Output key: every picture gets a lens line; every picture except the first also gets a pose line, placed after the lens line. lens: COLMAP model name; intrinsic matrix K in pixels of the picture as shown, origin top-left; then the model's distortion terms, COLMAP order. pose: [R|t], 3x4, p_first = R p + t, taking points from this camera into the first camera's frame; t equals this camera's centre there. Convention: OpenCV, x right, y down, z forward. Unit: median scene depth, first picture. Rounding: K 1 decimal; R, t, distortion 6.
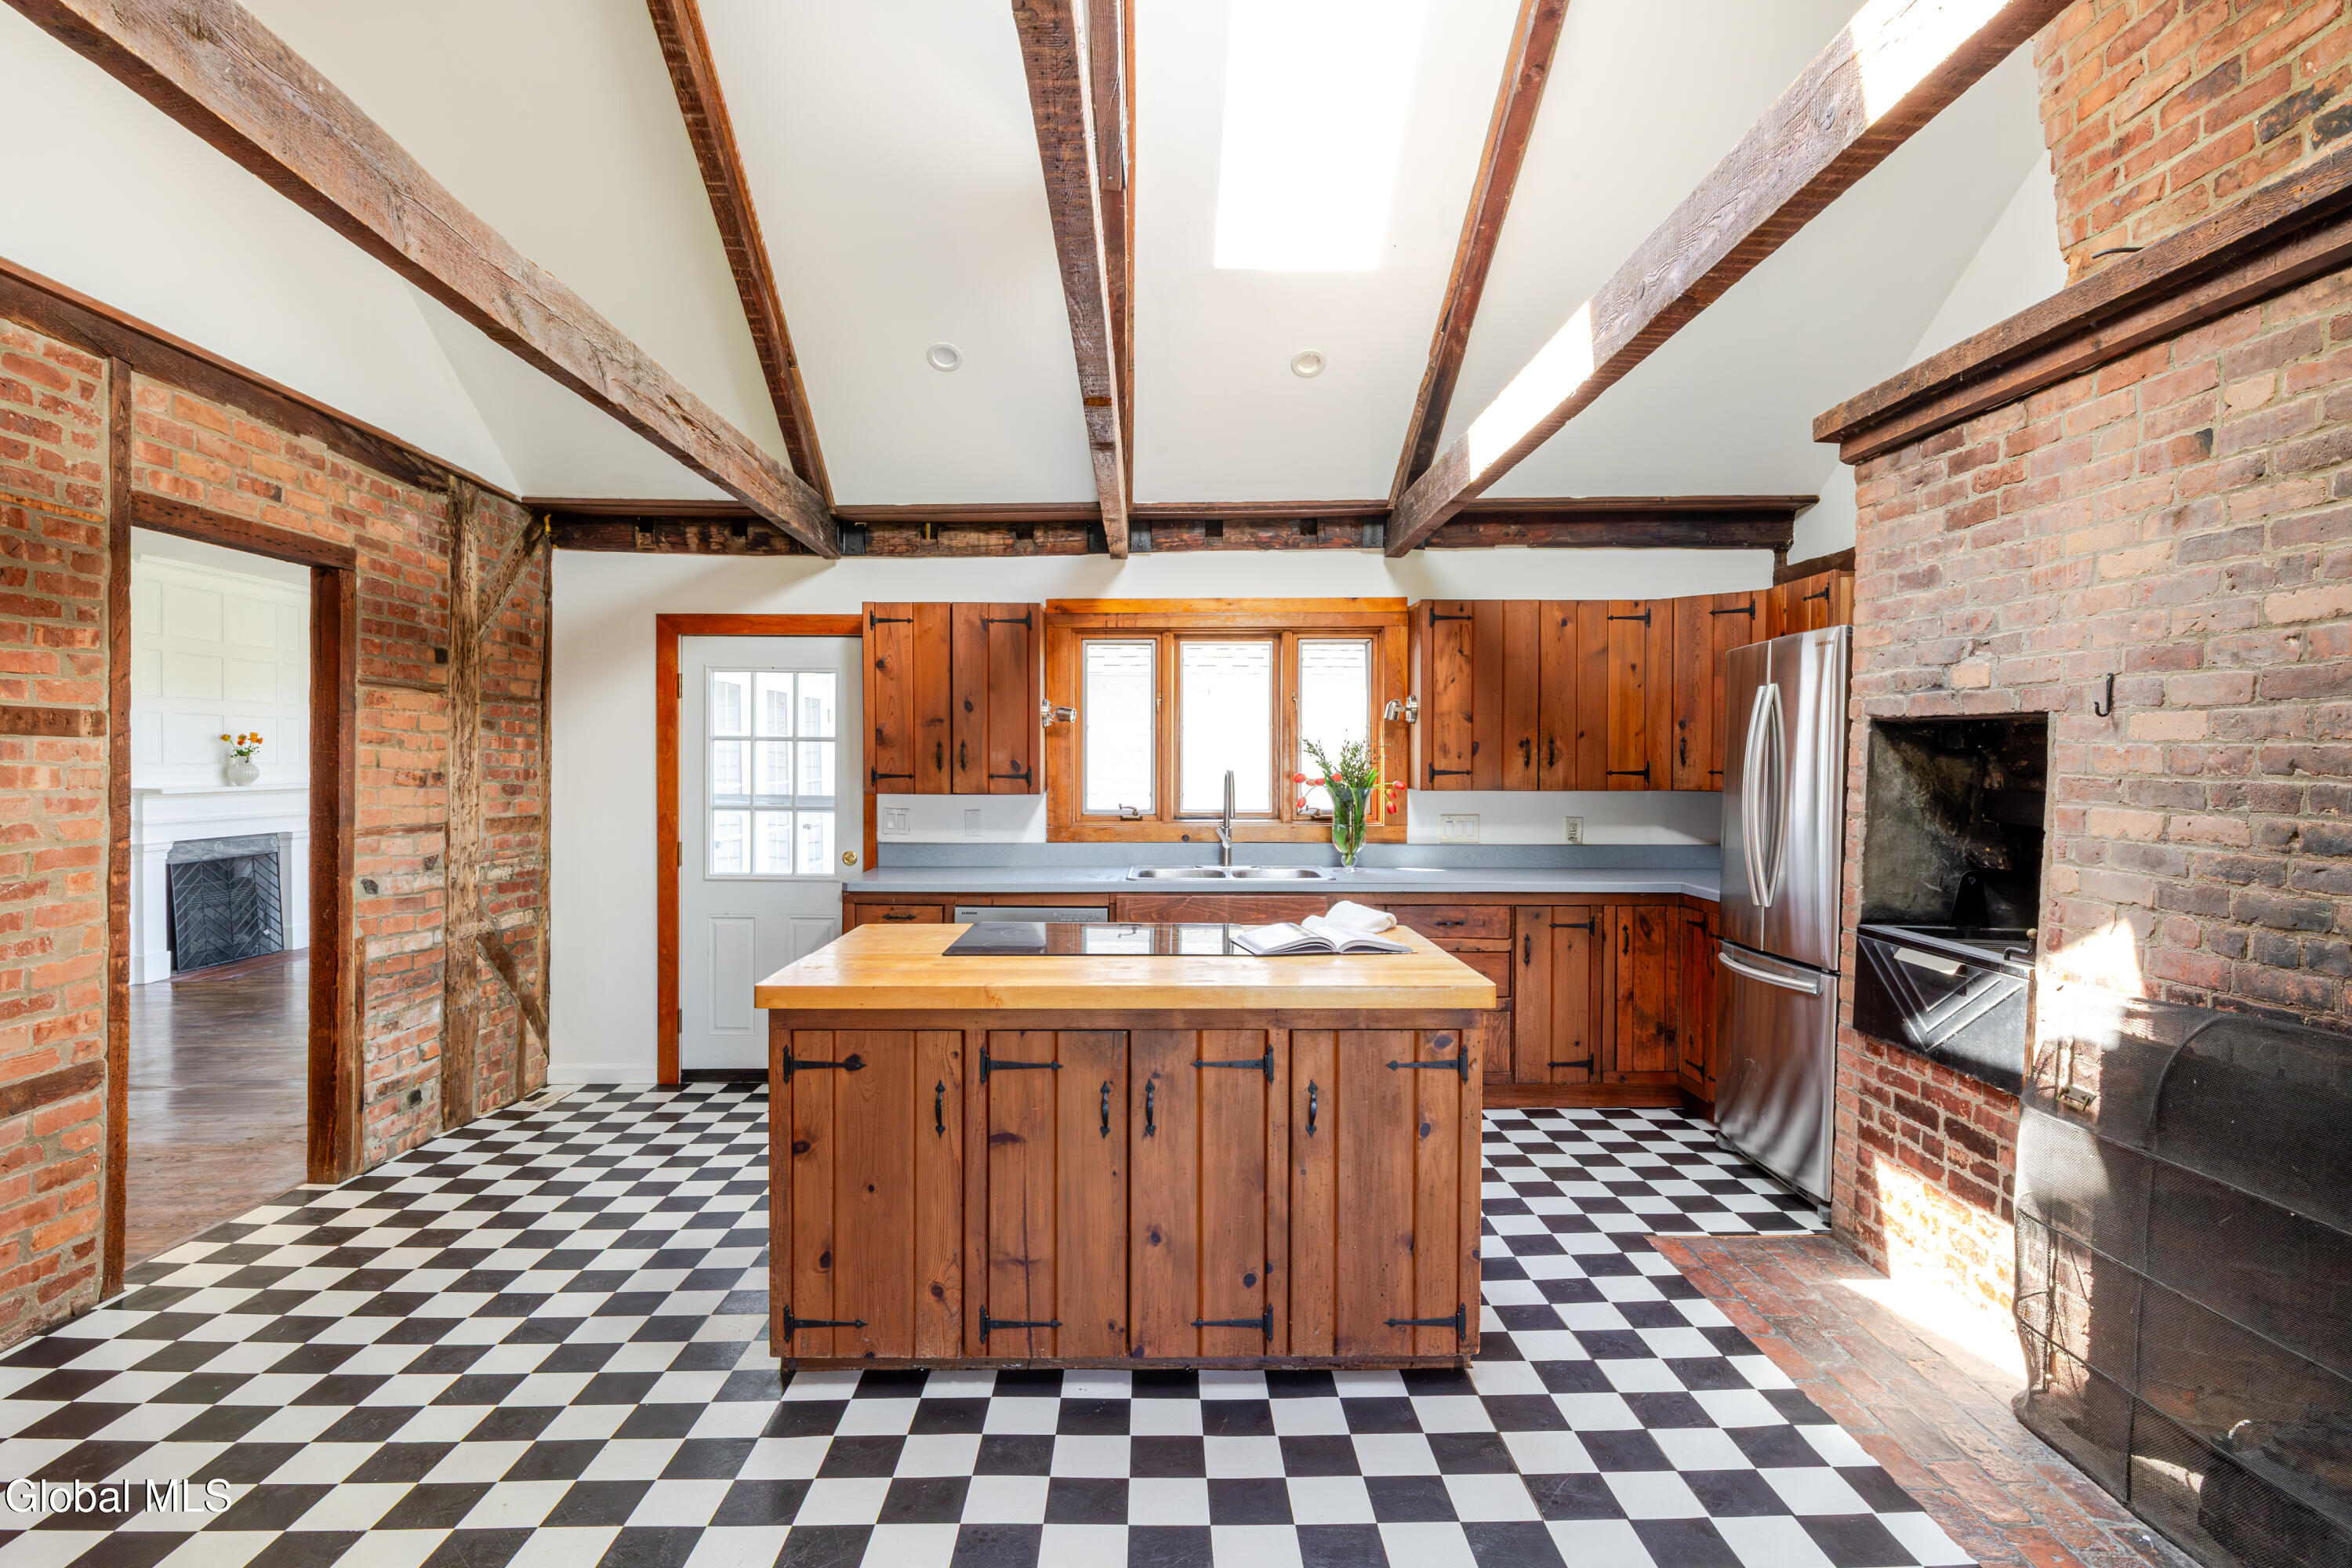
lens RADIAL K [[1258.7, 0, 1176.0], [0, 1258.7, 784.0], [0, 0, 1]] dist [0.001166, -0.000099]
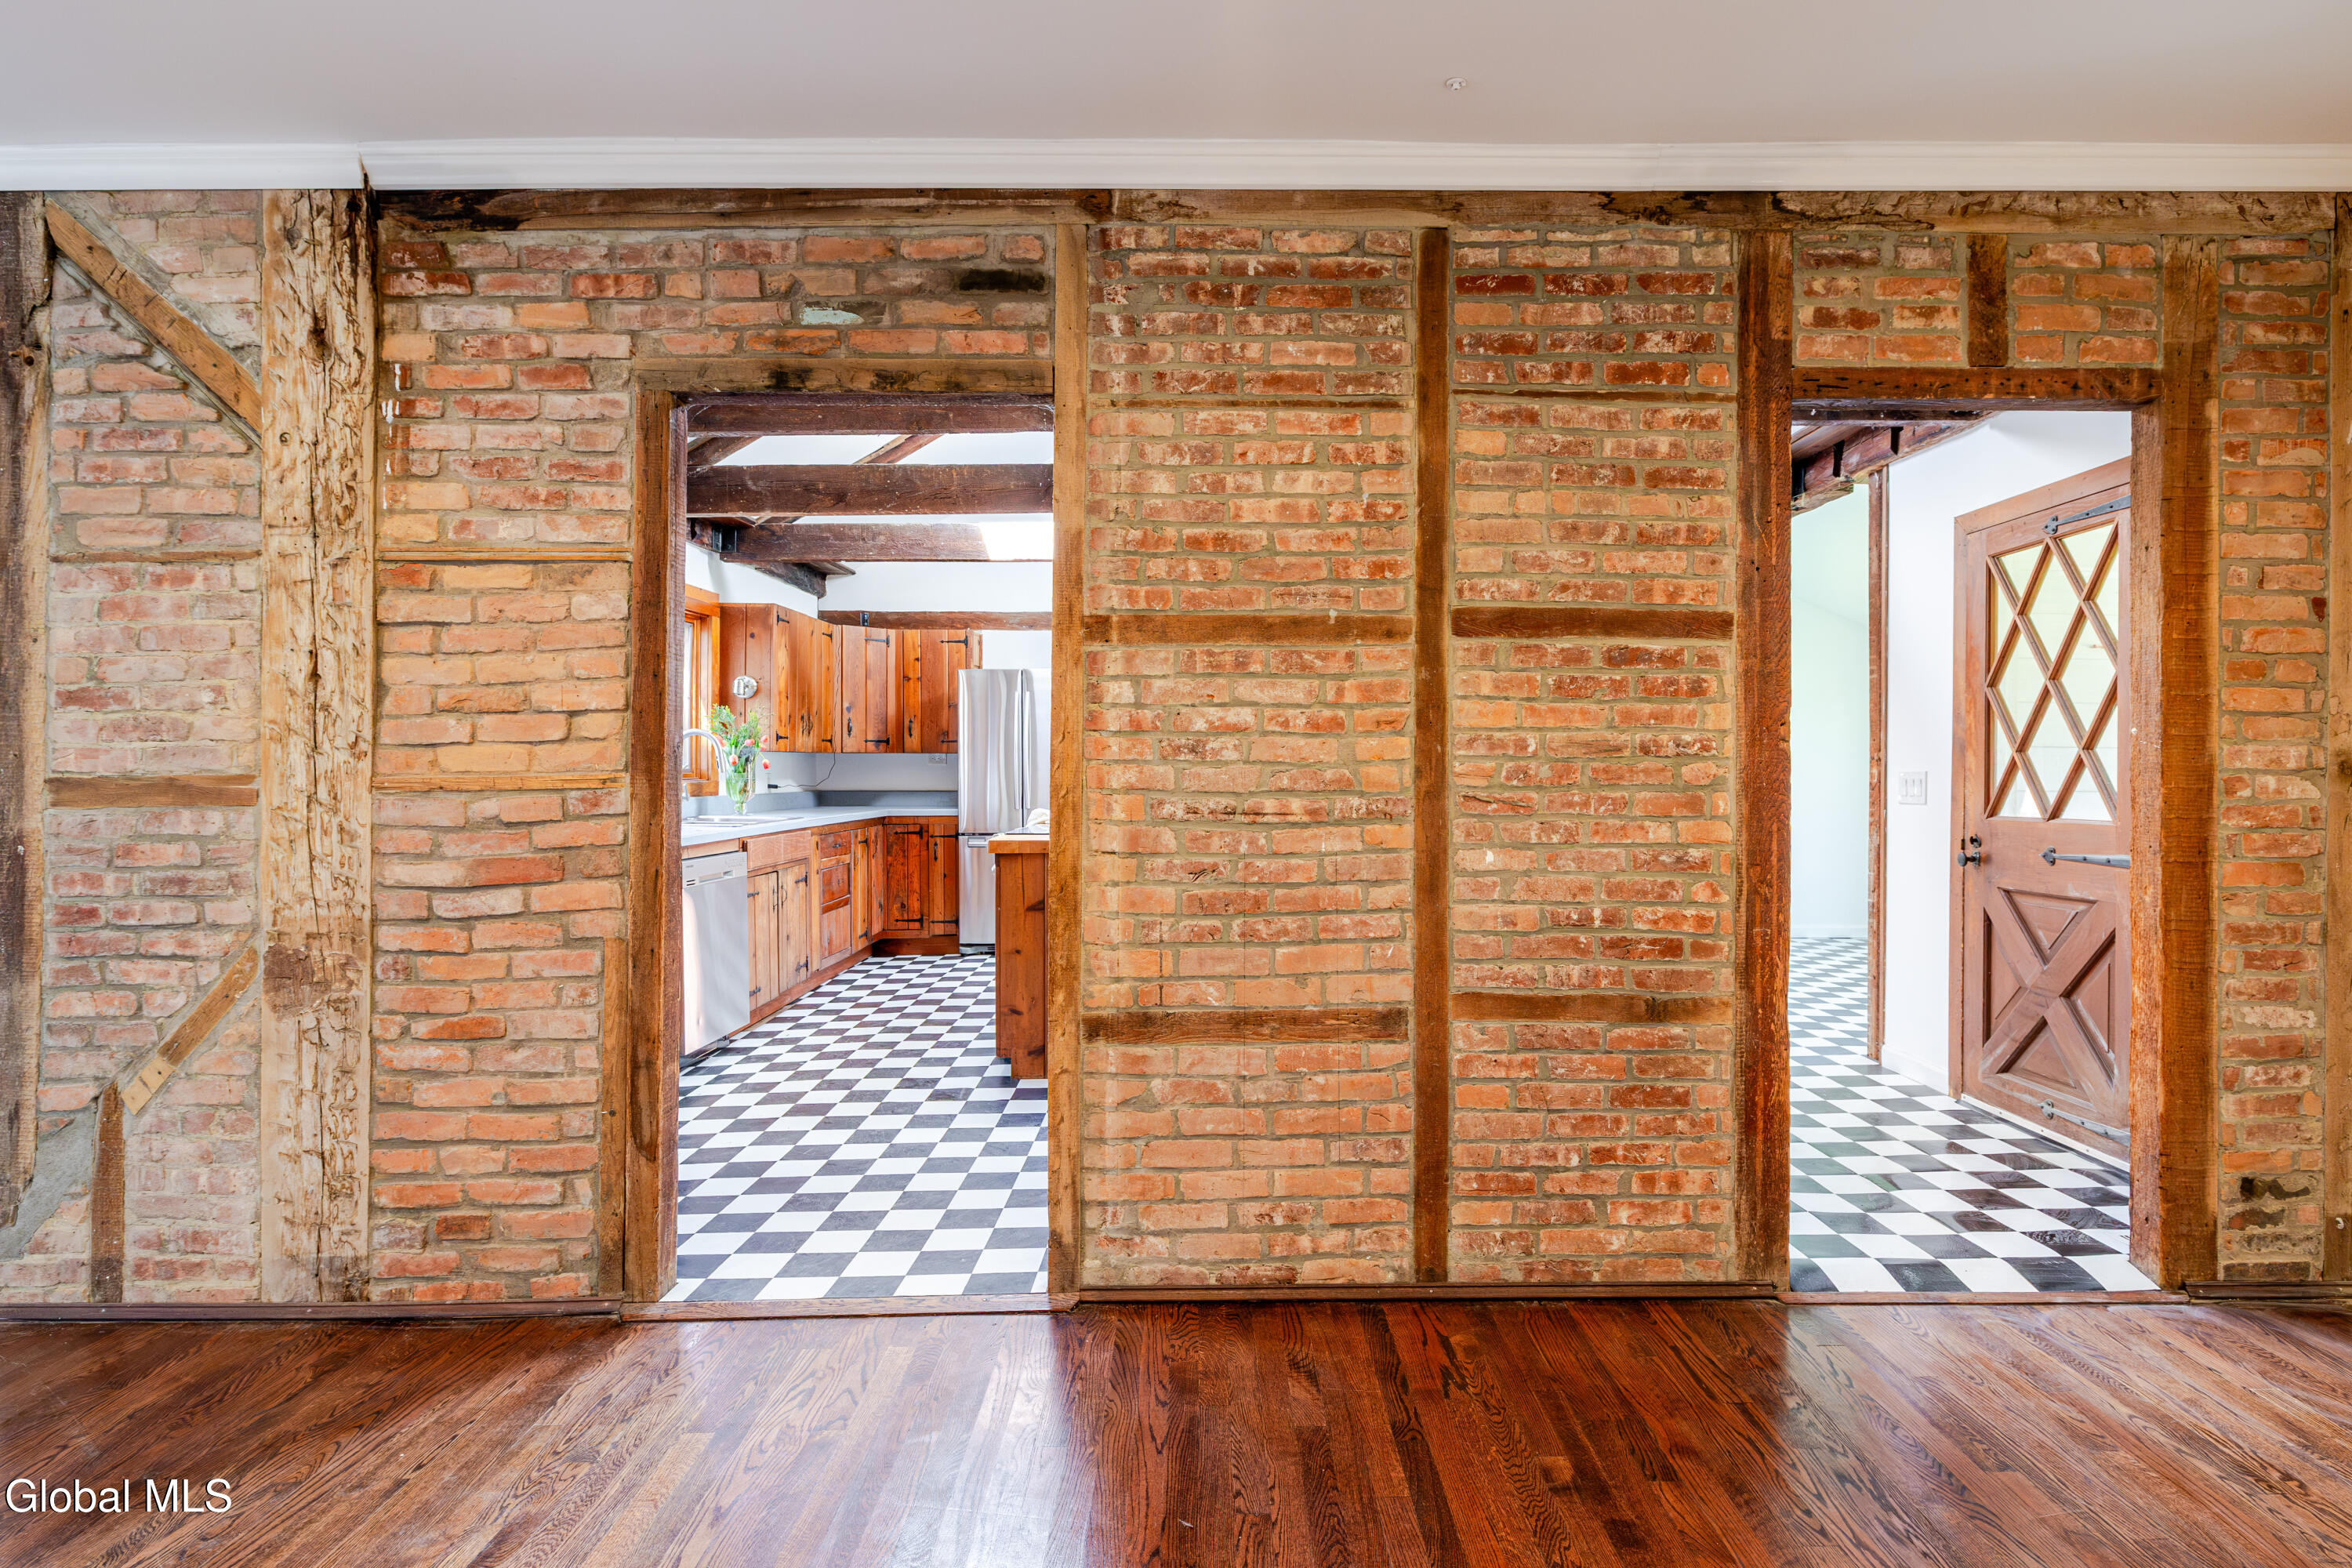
lens RADIAL K [[1213.4, 0, 1235.3], [0, 1213.4, 784.5], [0, 0, 1]] dist [-0.004872, 0.000390]
pose [[-0.007721, -0.014598, 0.999864, -1.905597], [0.020782, 0.999675, 0.014756, 0.056006], [-0.999754, 0.020893, -0.007415, 0.972548]]
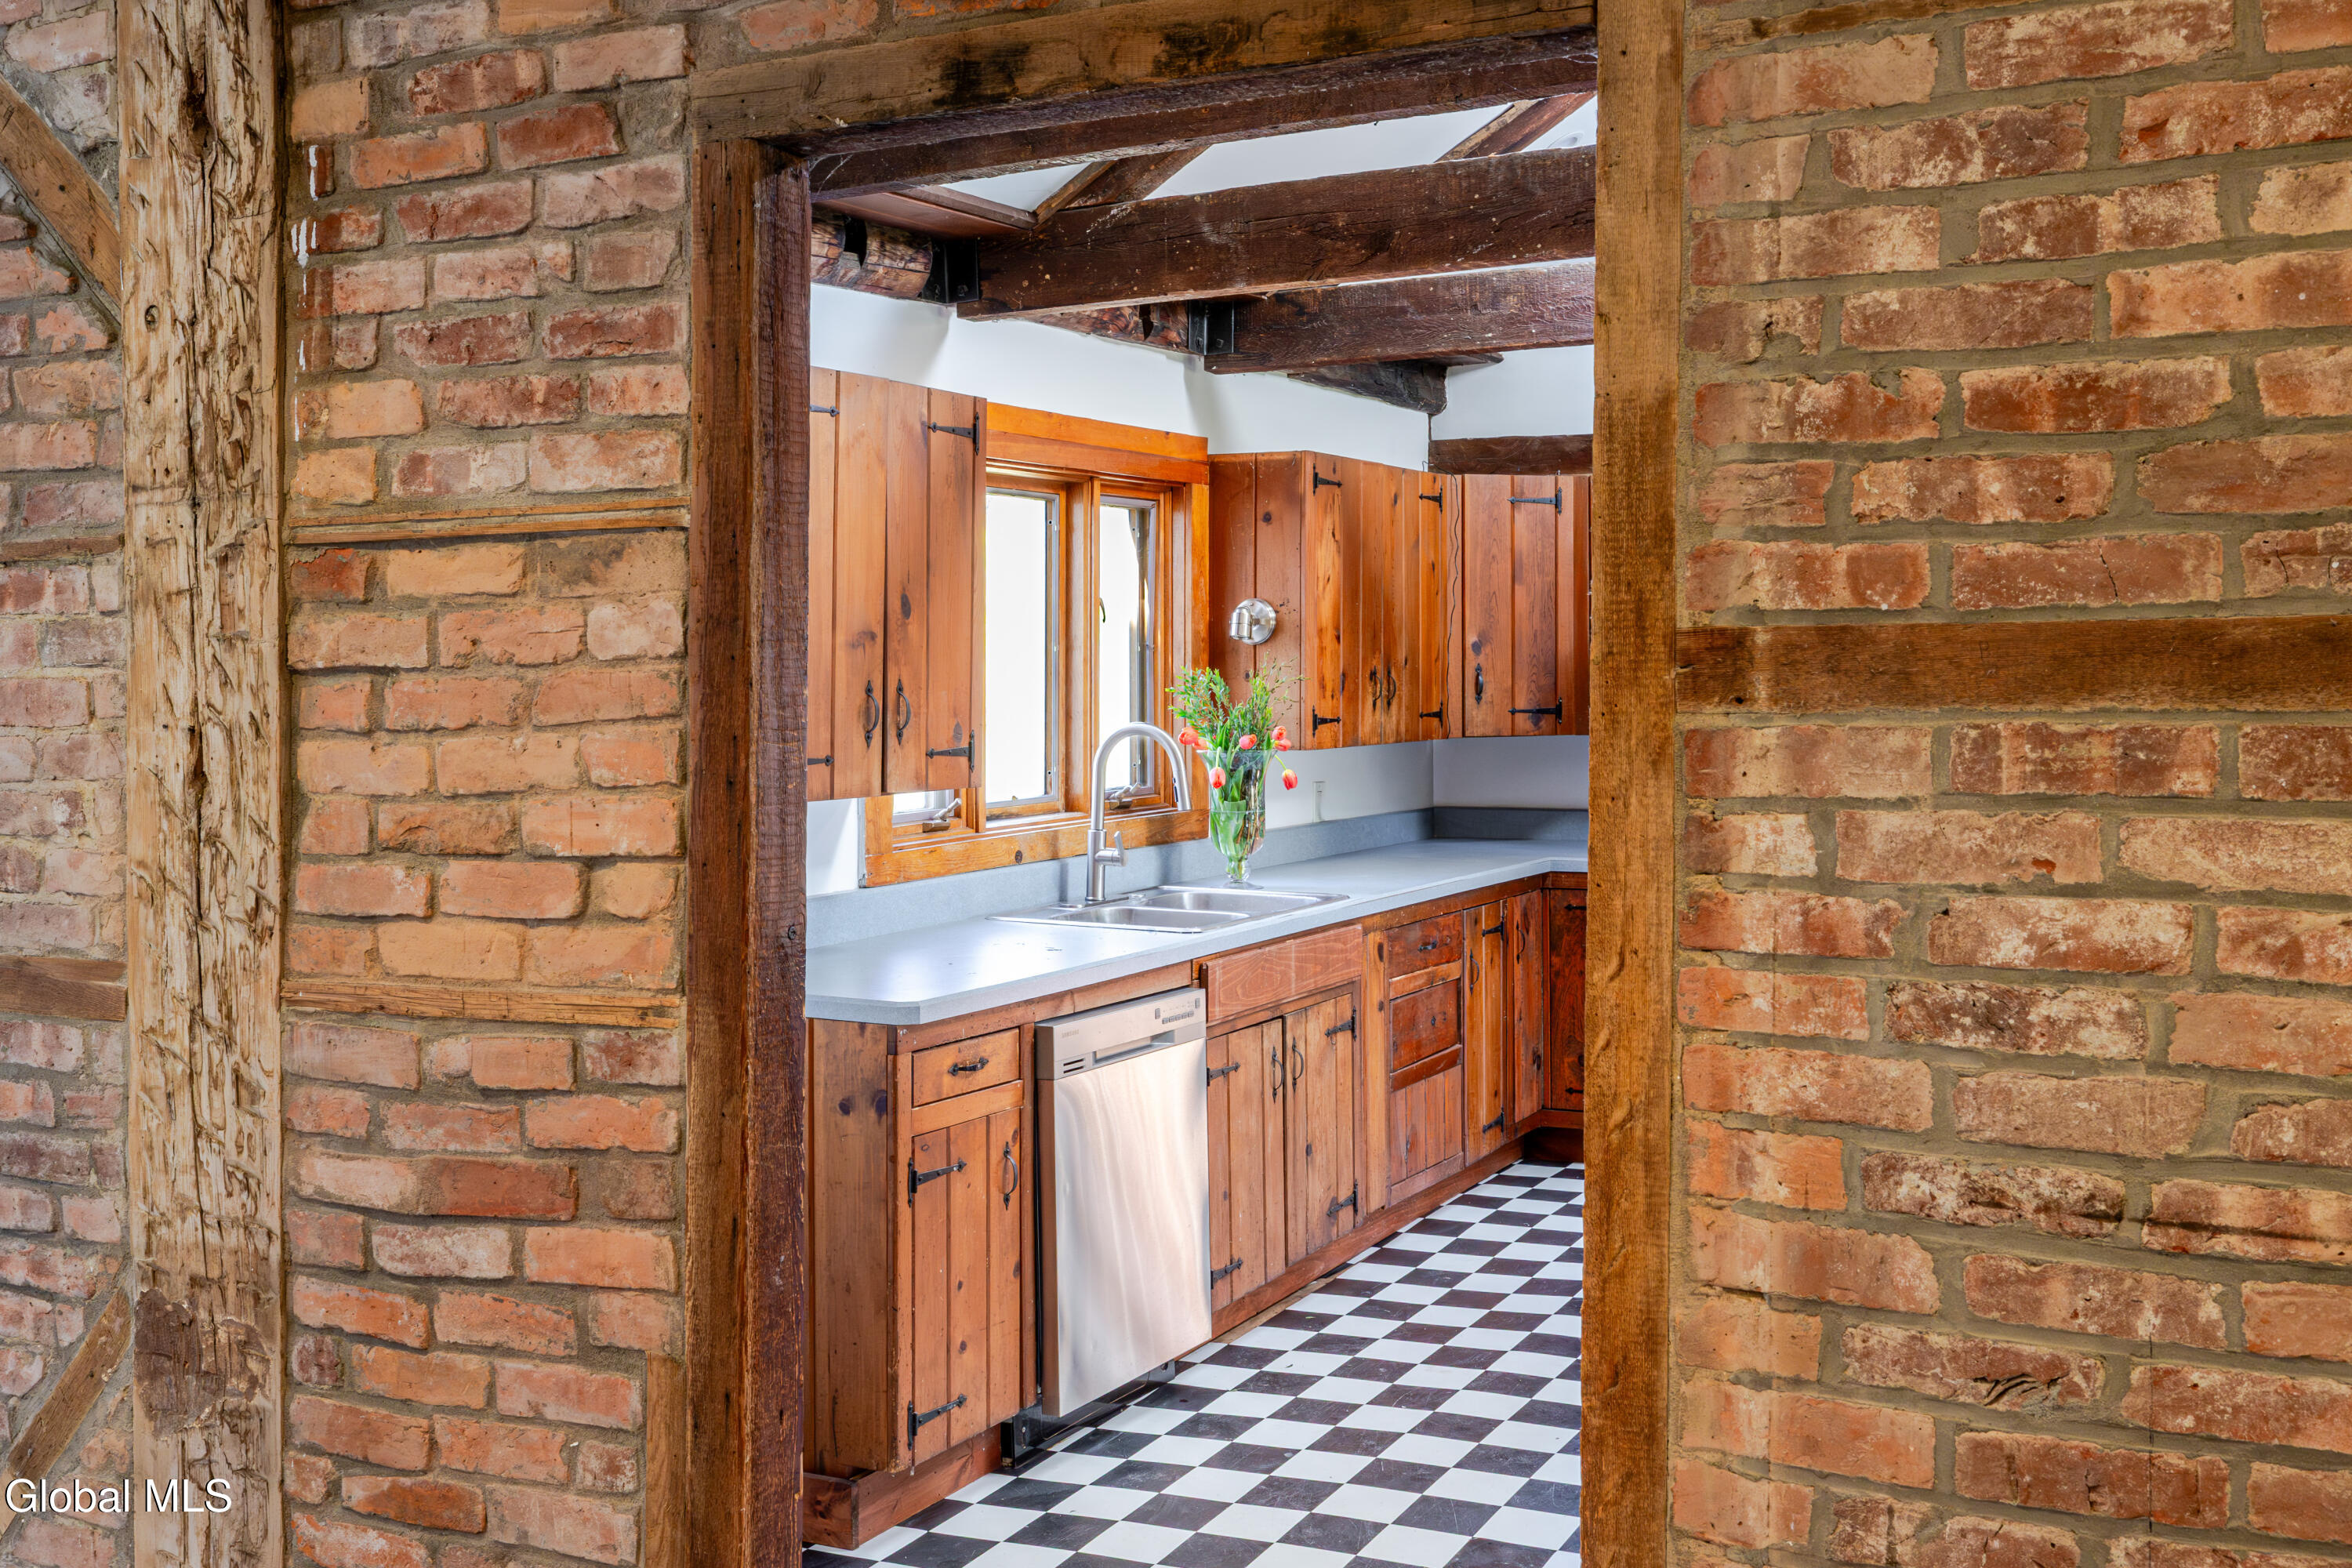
lens RADIAL K [[2371.9, 0, 1182.7], [0, 2371.9, 738.8], [0, 0, 1]] dist [0.001619, 0.001294]
pose [[0.469435, -0.031675, 0.882399, -1.616725], [0.027859, 0.999390, 0.021054, -0.050272], [-0.882528, 0.014699, 0.470031, 0.890669]]
